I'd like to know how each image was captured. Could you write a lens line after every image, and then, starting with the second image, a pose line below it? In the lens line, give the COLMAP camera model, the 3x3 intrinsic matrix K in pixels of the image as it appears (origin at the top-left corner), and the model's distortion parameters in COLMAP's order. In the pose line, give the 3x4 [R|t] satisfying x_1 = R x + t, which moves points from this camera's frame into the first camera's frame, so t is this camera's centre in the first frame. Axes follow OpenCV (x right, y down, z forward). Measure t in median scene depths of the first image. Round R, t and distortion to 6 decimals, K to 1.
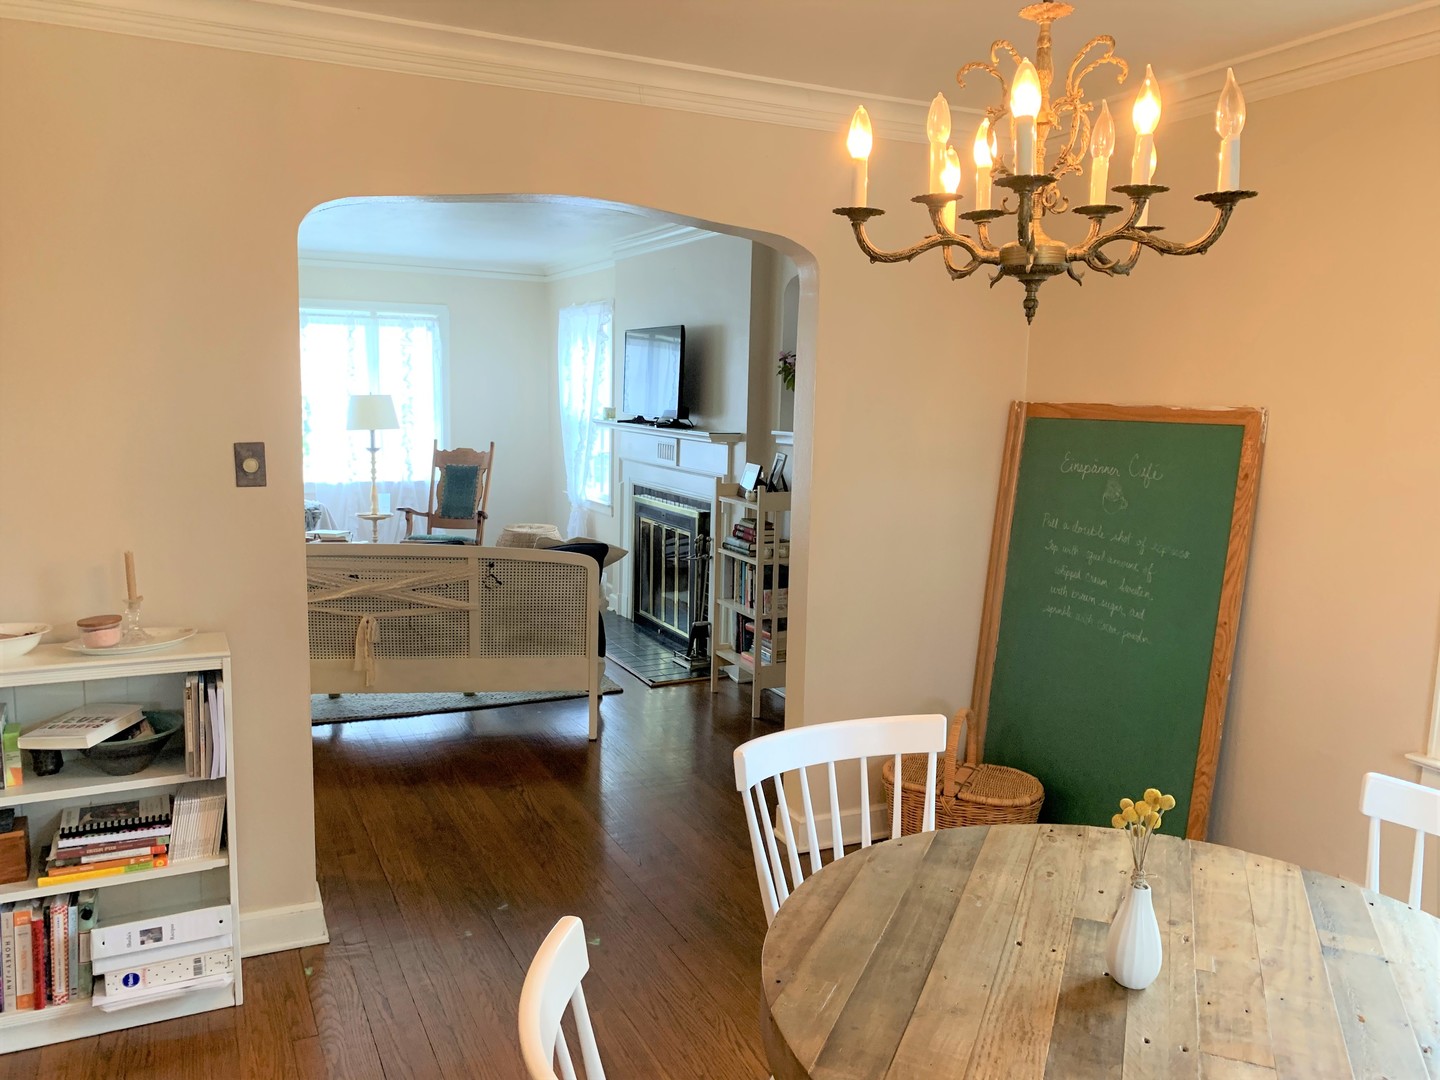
lens RADIAL K [[1096.9, 0, 717.8], [0, 1096.9, 536.9], [0, 0, 1]] dist [0.004313, -0.012125]
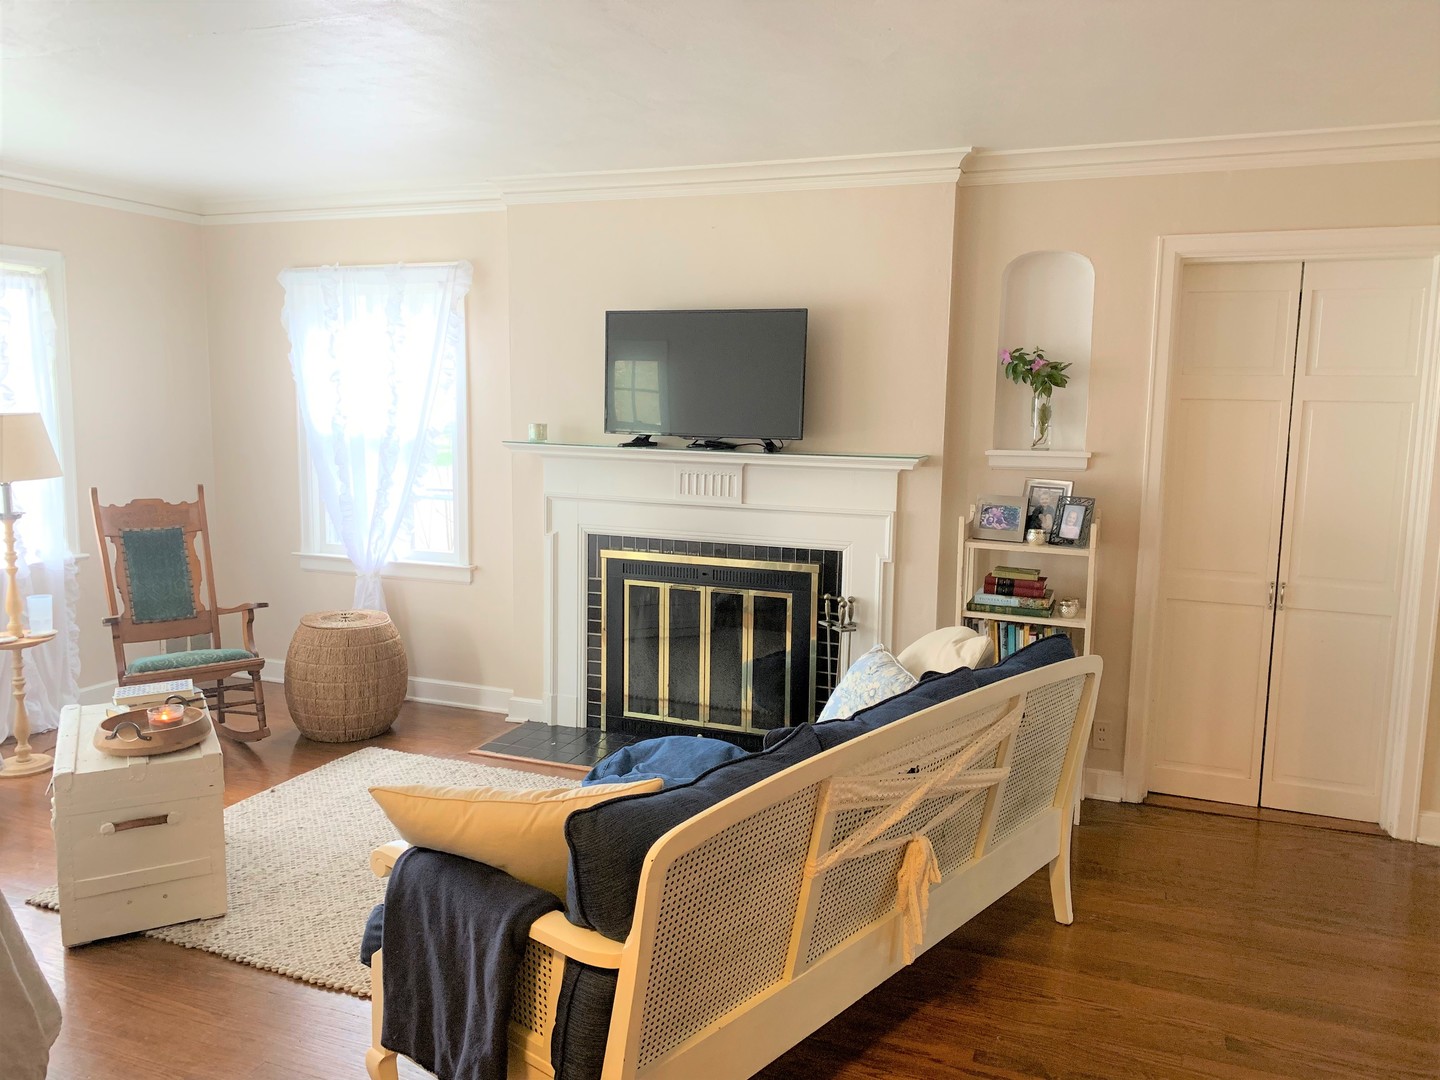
lens RADIAL K [[1096.9, 0, 717.8], [0, 1096.9, 536.9], [0, 0, 1]] dist [0.004313, -0.012125]
pose [[0.741184, -0.106620, 0.662781, -0.402928], [0.096856, 0.993961, 0.051583, -0.062743], [-0.664278, 0.025962, 0.747035, 0.365676]]
